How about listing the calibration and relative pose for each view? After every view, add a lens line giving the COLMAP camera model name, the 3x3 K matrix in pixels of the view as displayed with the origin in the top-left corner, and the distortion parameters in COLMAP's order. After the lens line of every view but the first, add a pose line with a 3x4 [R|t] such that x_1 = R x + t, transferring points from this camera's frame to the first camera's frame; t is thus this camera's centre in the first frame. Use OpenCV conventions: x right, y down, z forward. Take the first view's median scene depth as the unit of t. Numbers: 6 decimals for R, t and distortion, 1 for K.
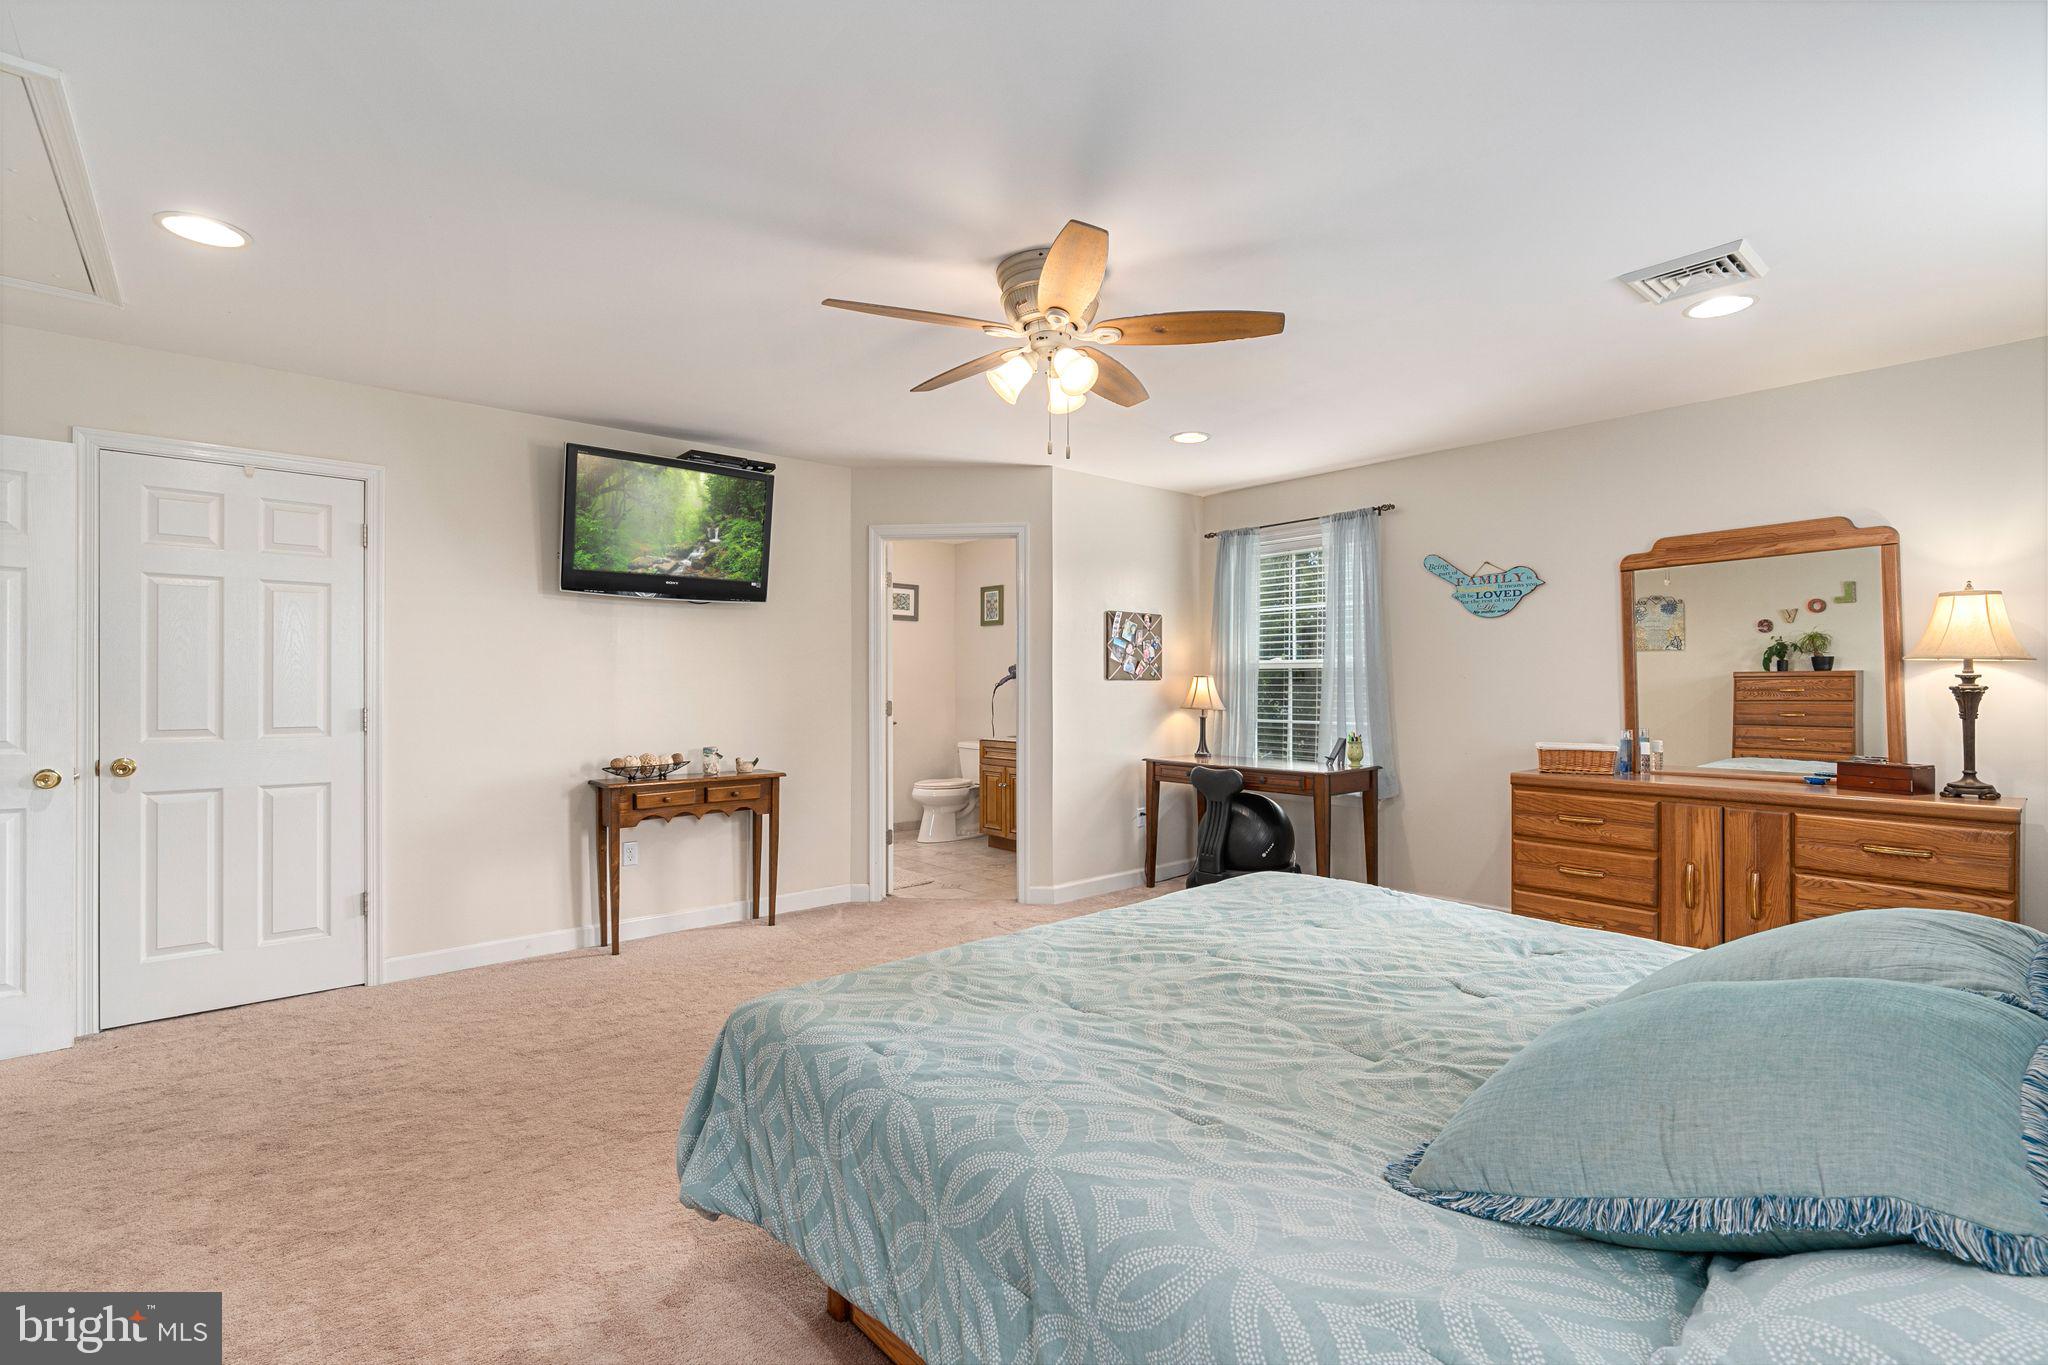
lens RADIAL K [[936.4, 0, 1025.4], [0, 936.4, 679.8], [0, 0, 1]] dist [0.000939, 0.000179]
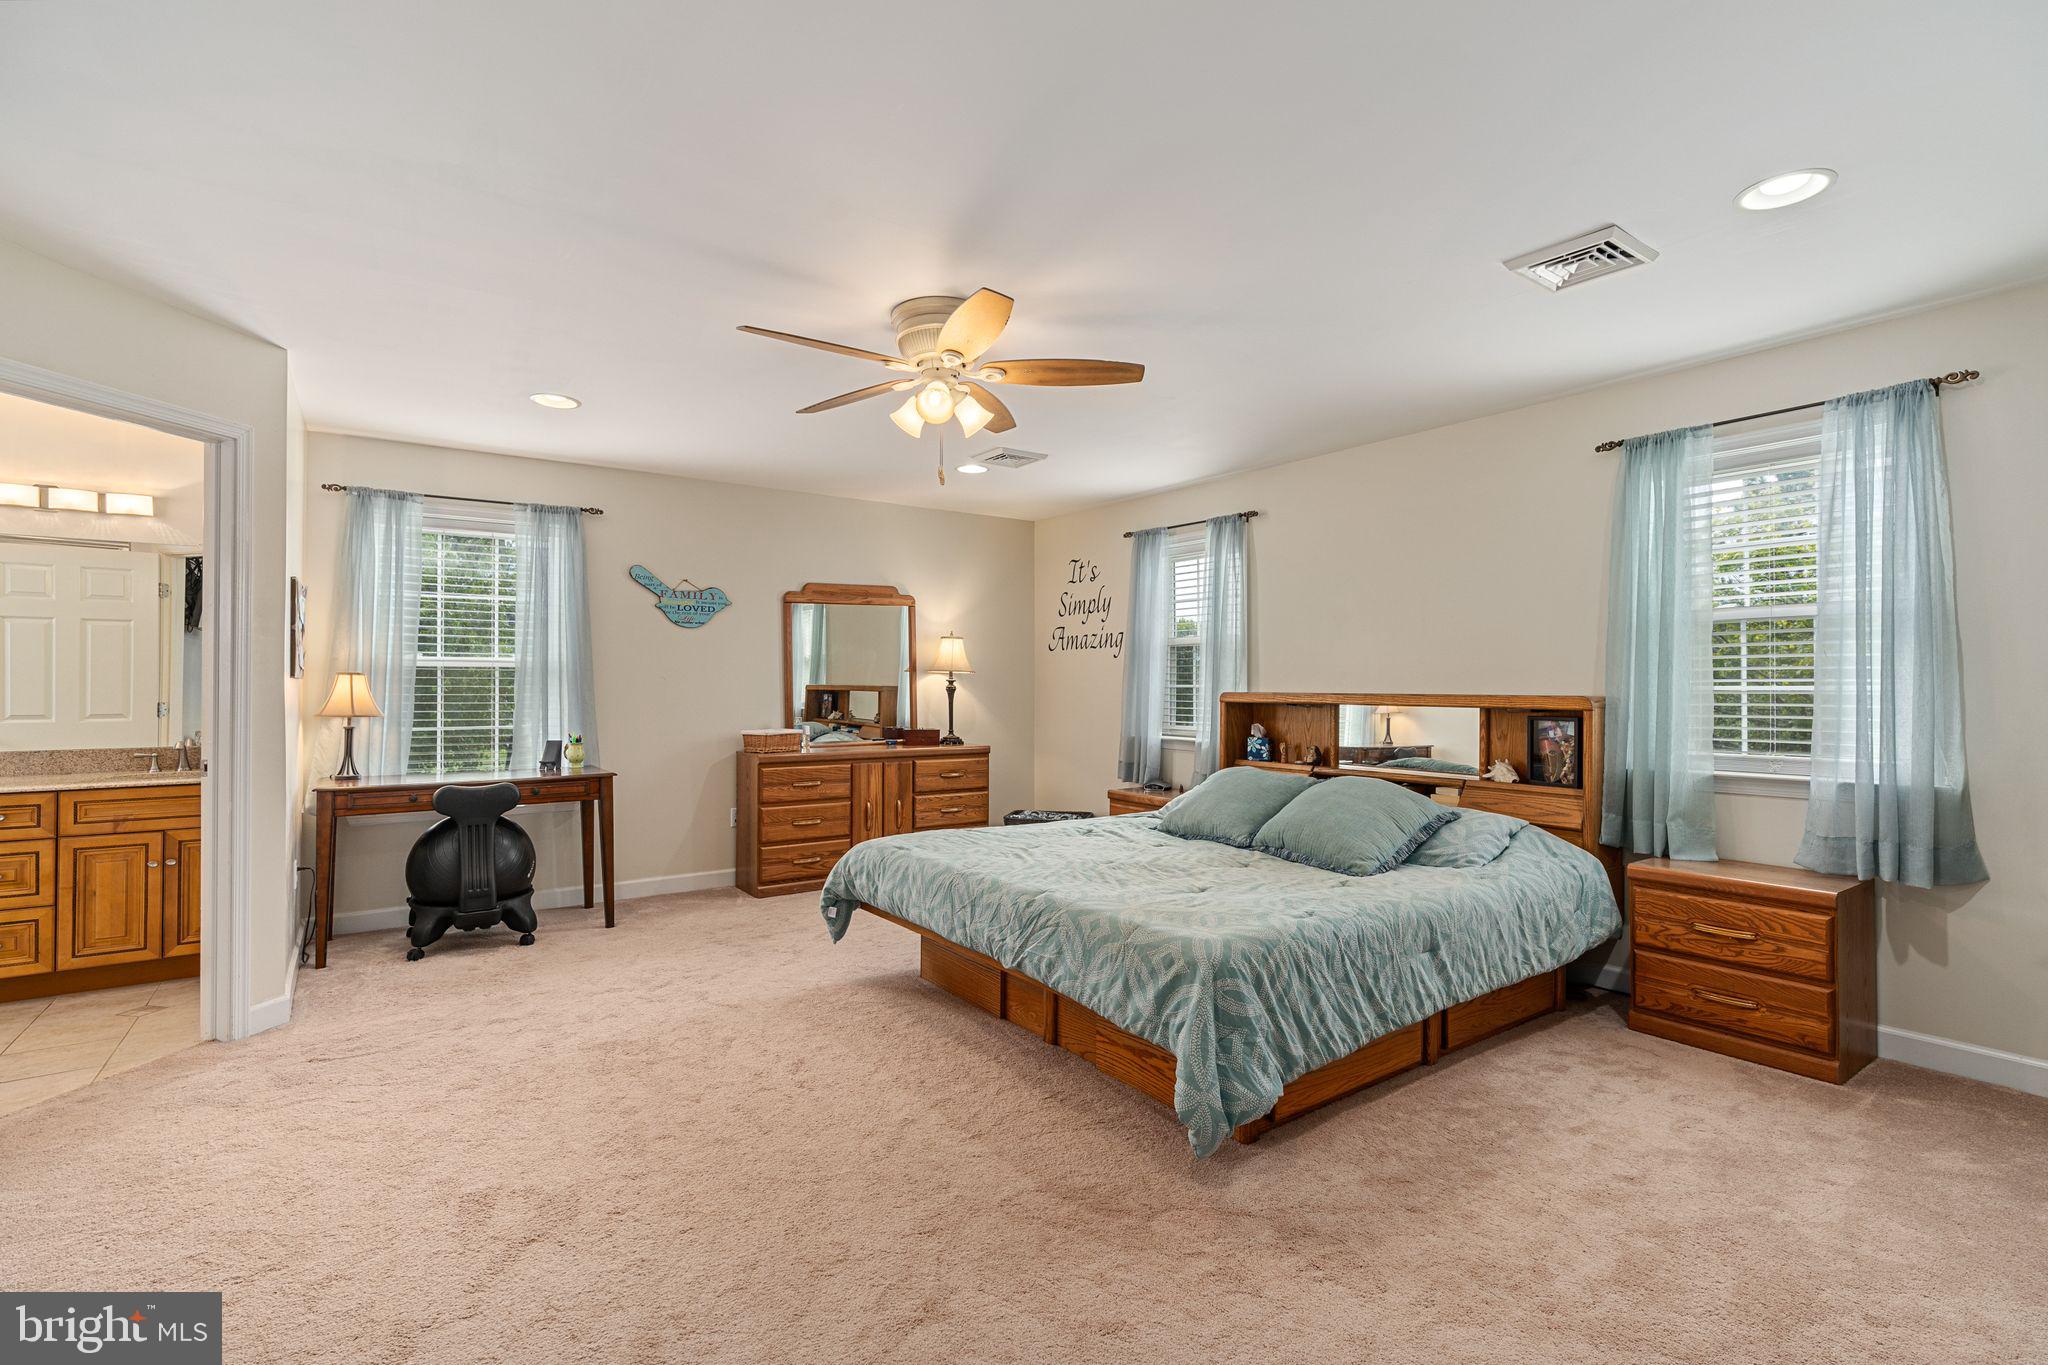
lens RADIAL K [[936.4, 0, 1022.0], [0, 936.4, 684.2], [0, 0, 1]] dist [0.000939, 0.000179]
pose [[0.112250, 0.002164, 0.993678, -0.669298], [-0.004074, 0.999990, -0.001717, 0.004424], [-0.993672, -0.003856, 0.112258, 0.491316]]
